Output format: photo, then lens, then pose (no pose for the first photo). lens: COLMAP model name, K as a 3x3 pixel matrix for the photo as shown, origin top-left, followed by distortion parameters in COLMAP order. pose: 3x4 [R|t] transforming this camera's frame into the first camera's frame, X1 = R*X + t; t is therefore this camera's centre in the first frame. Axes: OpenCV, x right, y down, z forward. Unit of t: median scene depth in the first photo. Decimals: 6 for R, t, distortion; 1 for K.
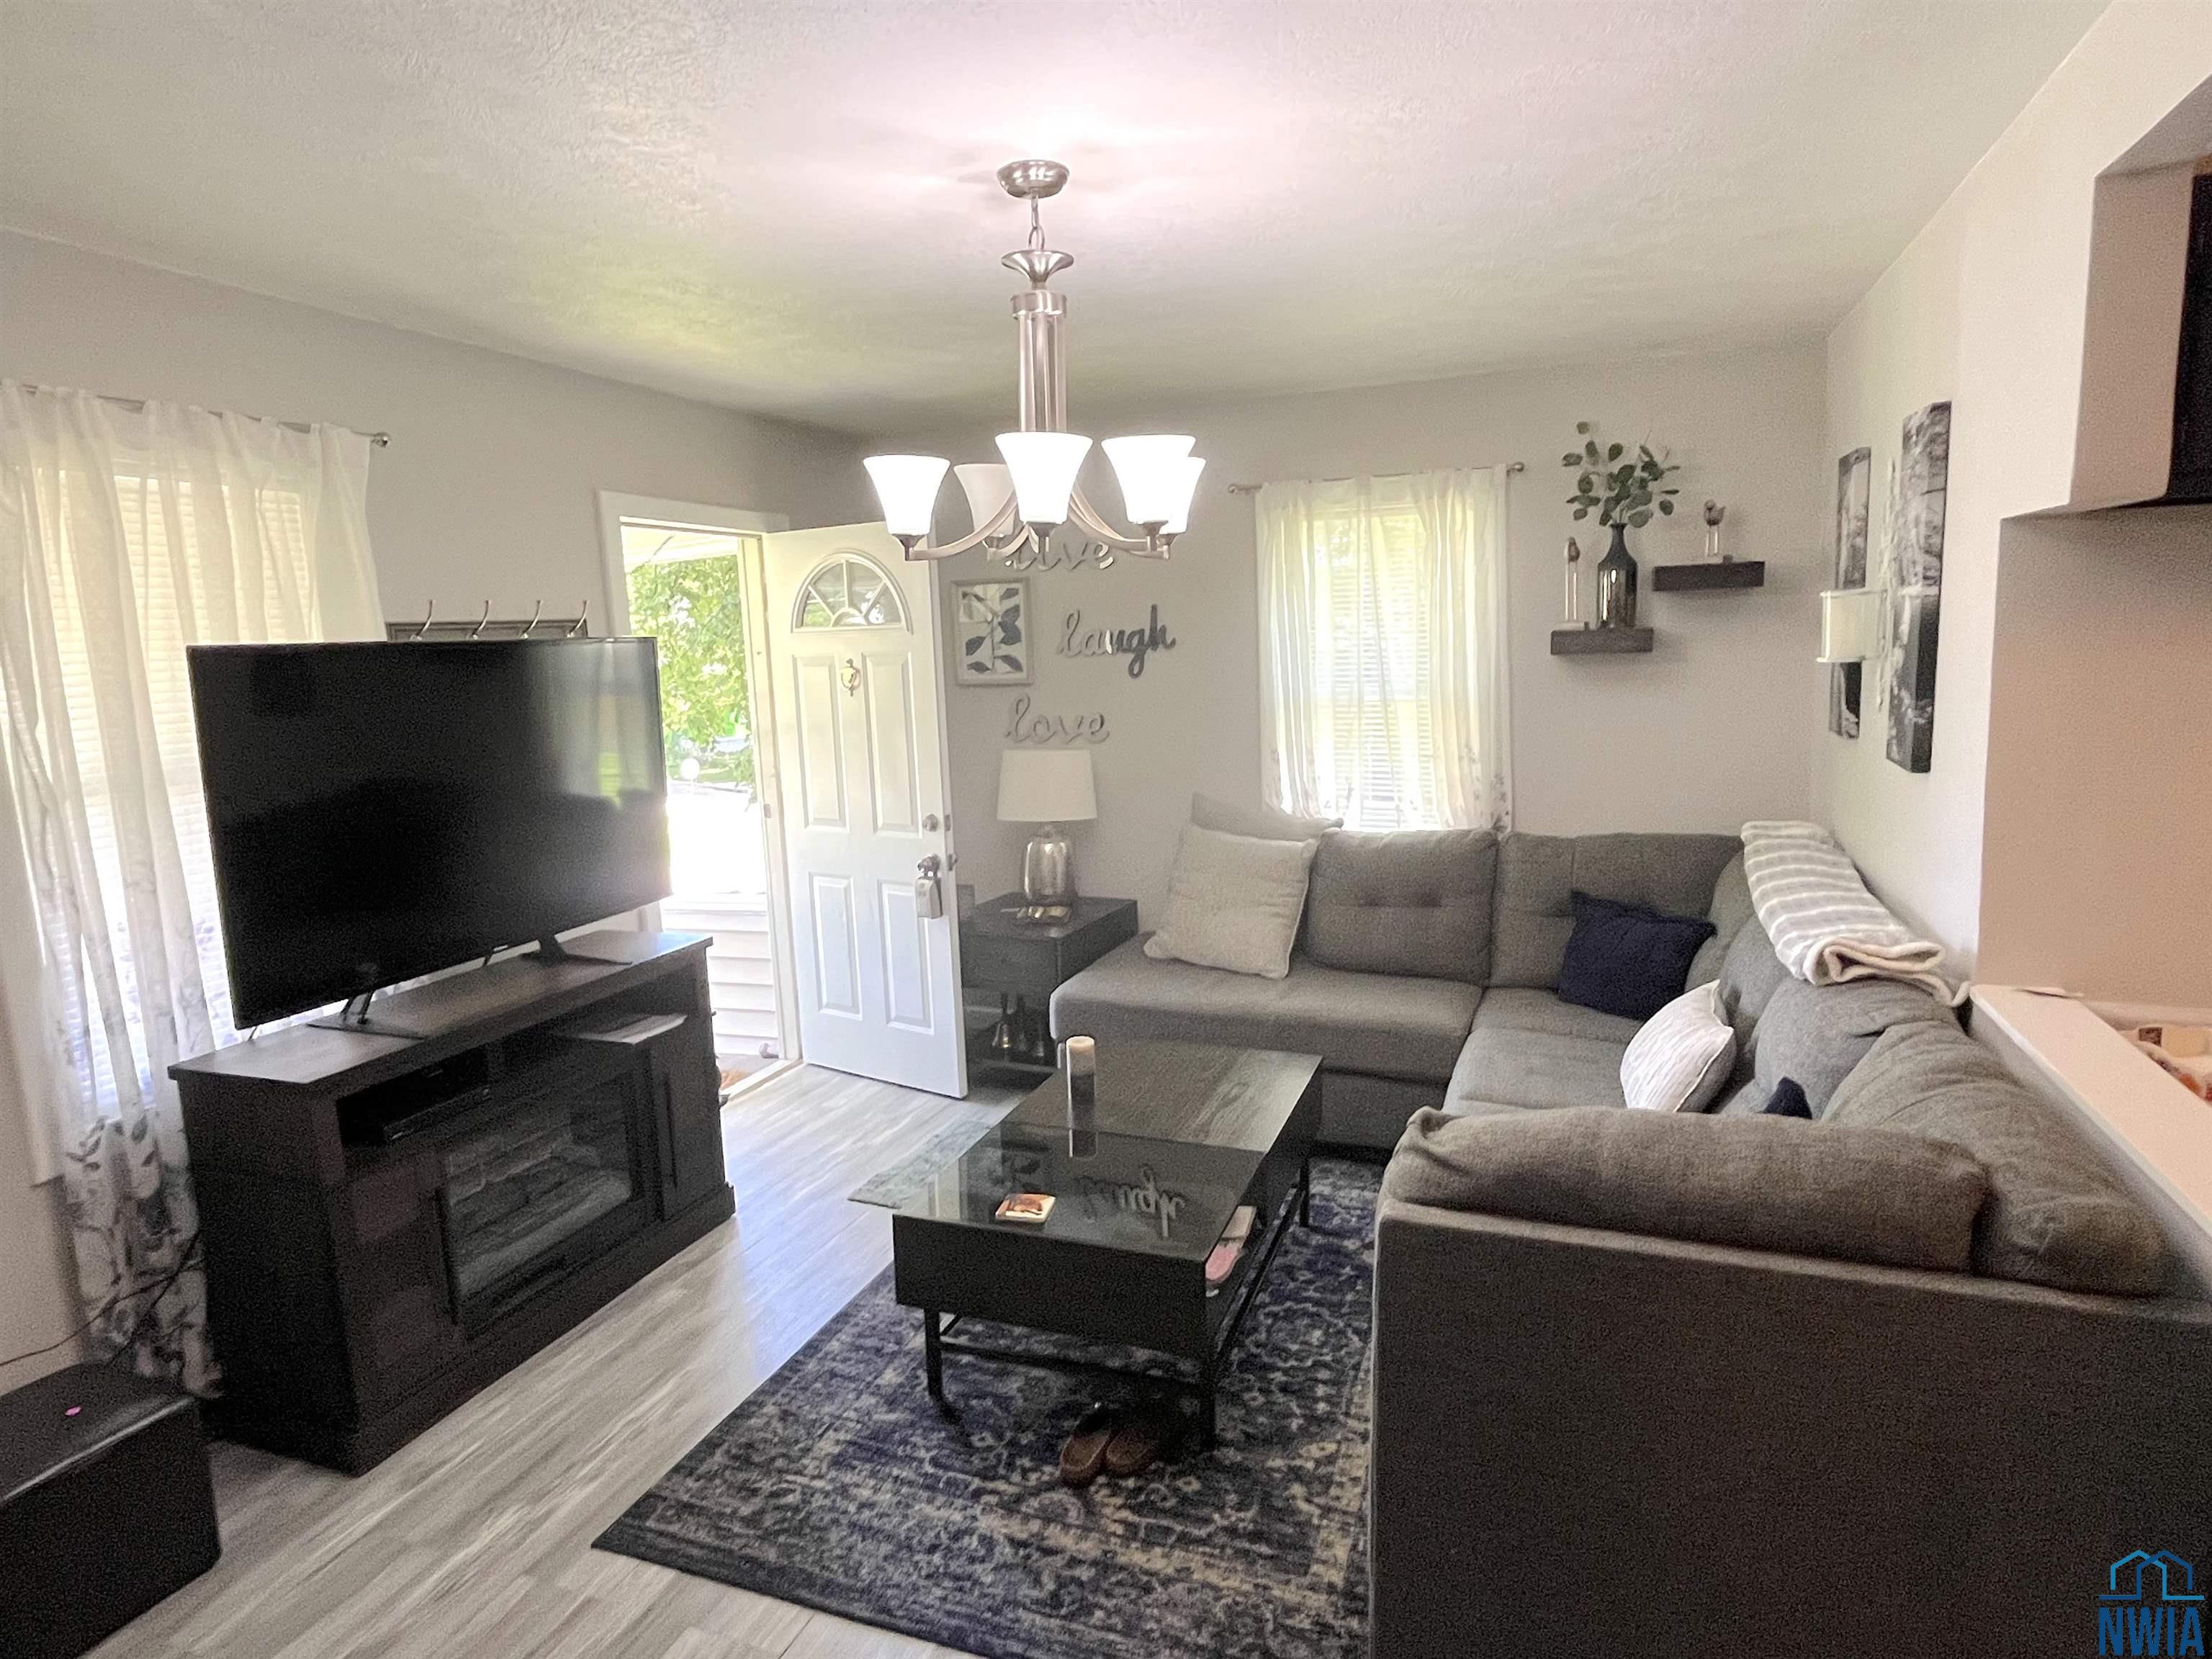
lens RADIAL K [[1250.3, 0, 1106.0], [0, 1250.3, 829.5], [0, 0, 1]] dist [0.000598, 0.000587]
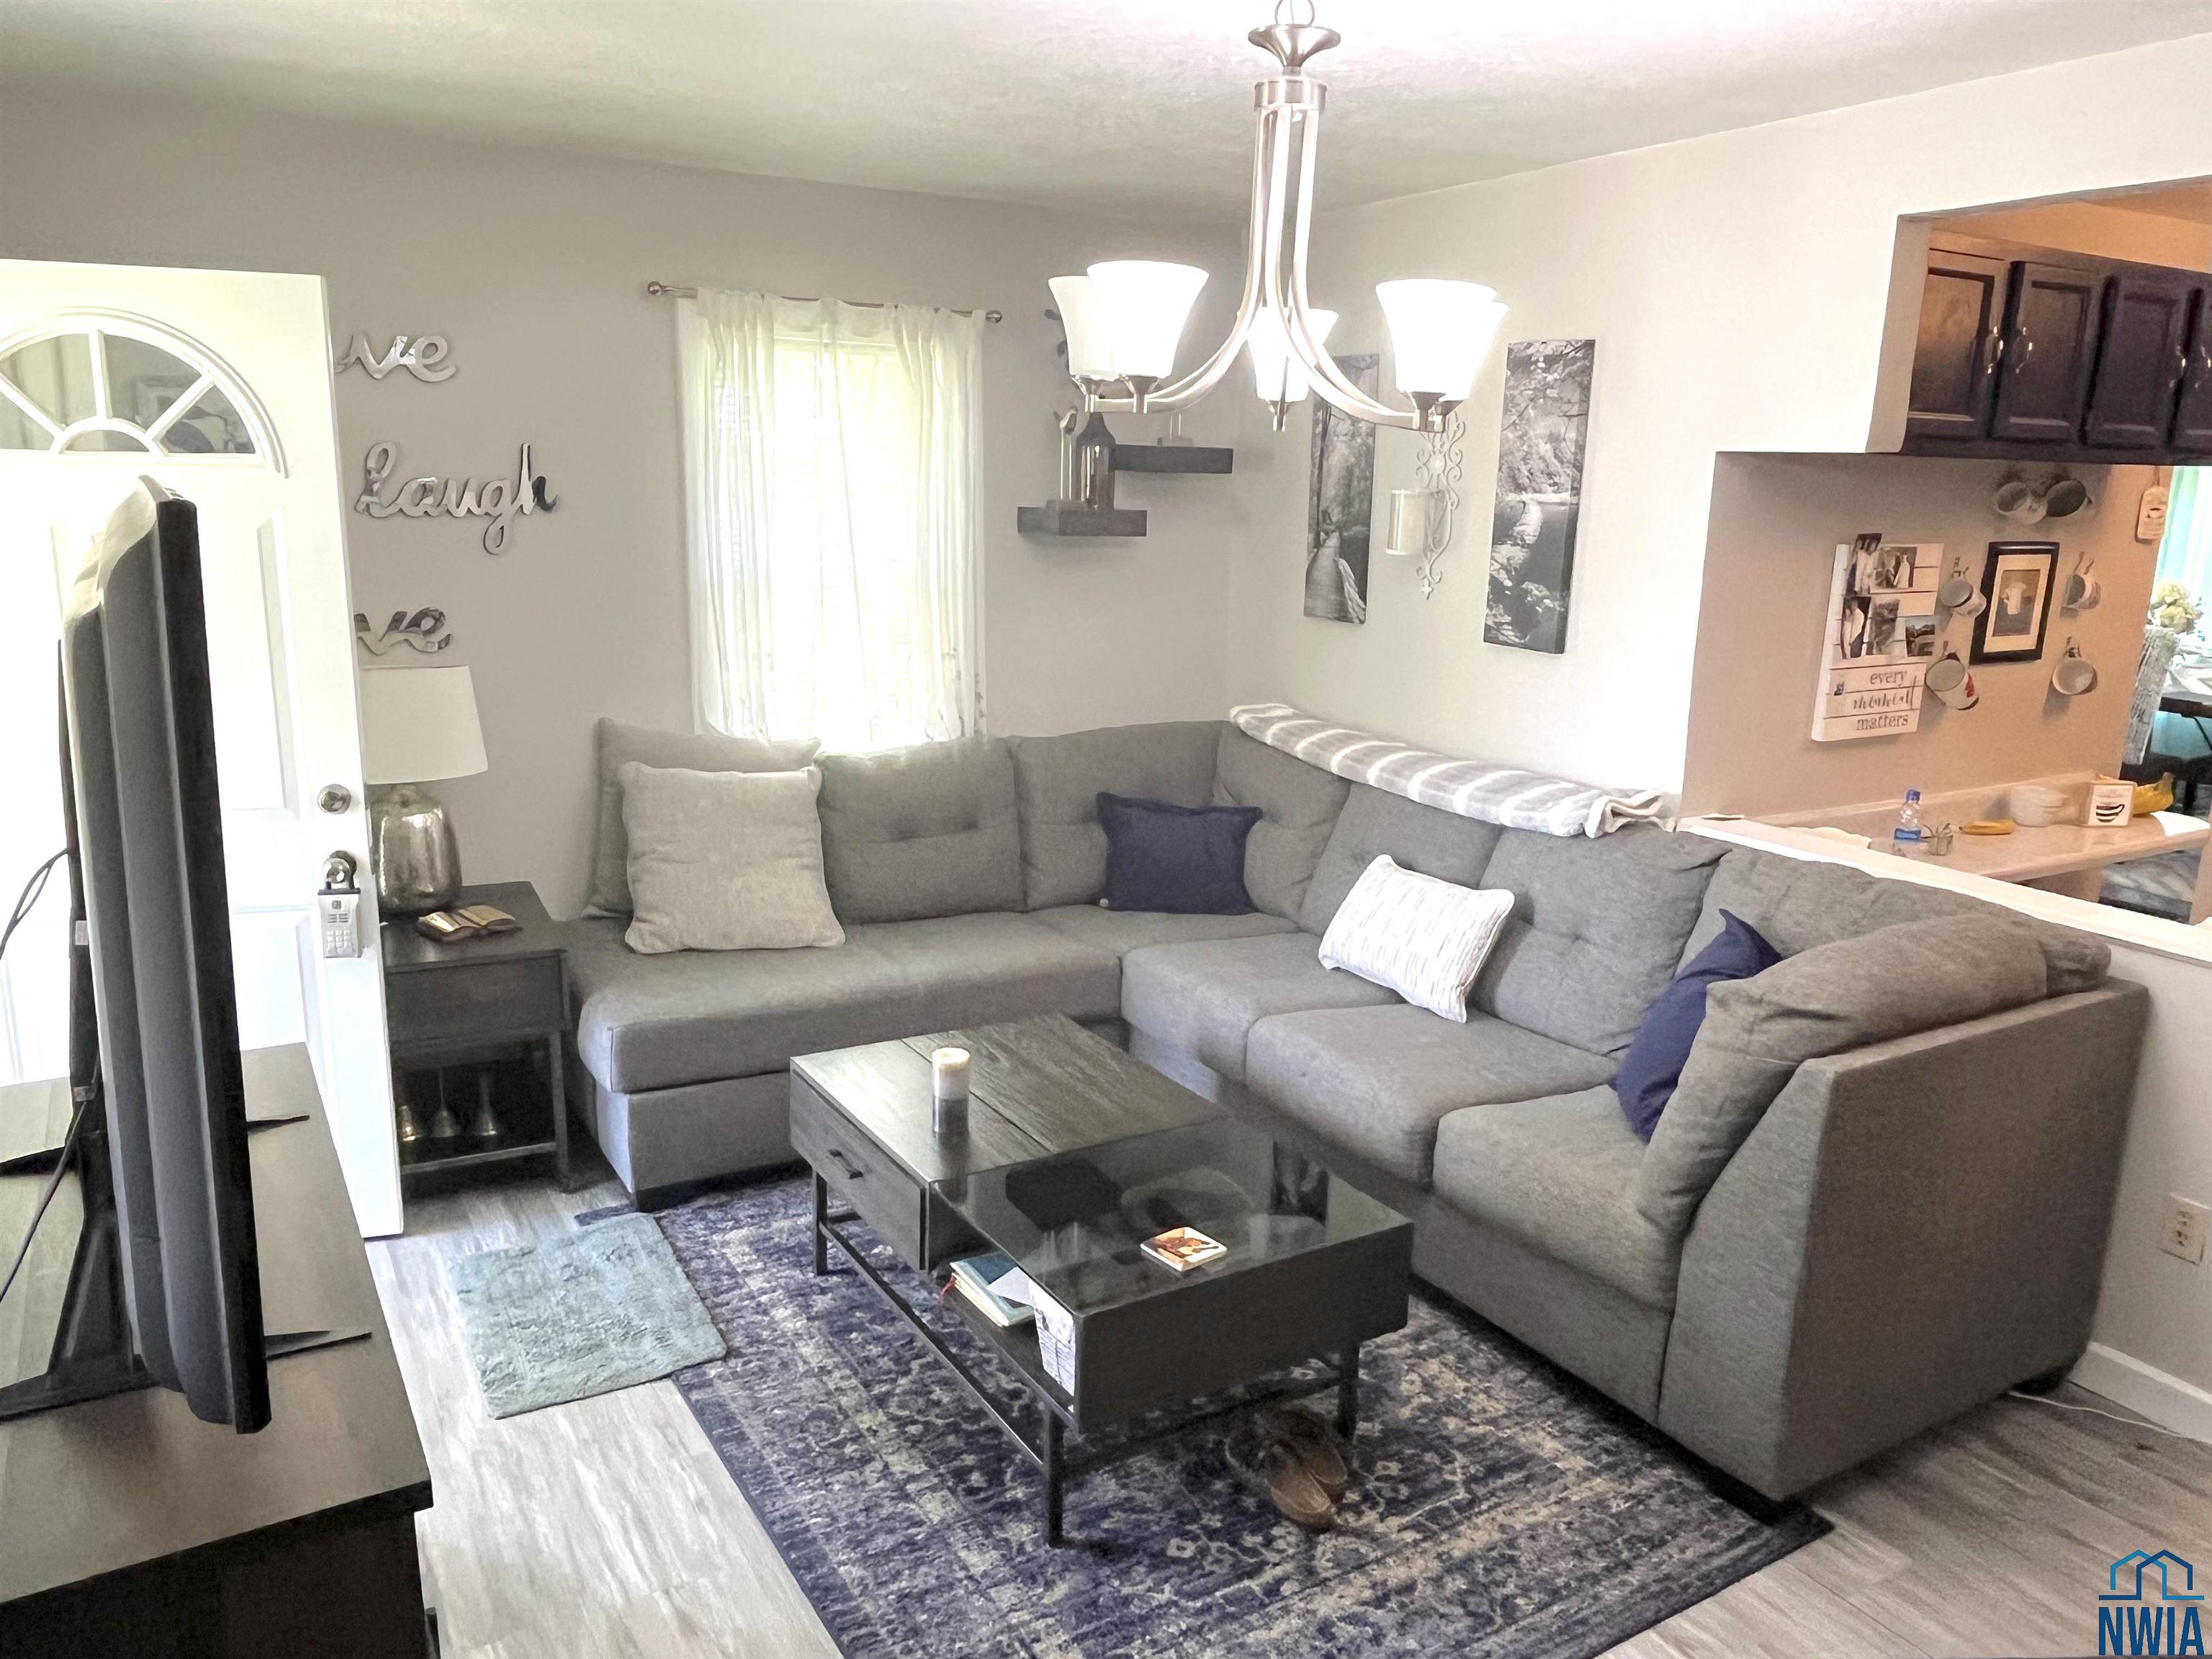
lens RADIAL K [[1567.8, 0, 1106.0], [0, 1567.8, 829.5], [0, 0, 1]] dist [-0.002507, -0.000674]
pose [[0.624331, -0.124939, 0.771104, -0.543927], [0.075765, 0.992158, 0.099412, -0.041103], [-0.777477, -0.003643, 0.628901, 0.273290]]
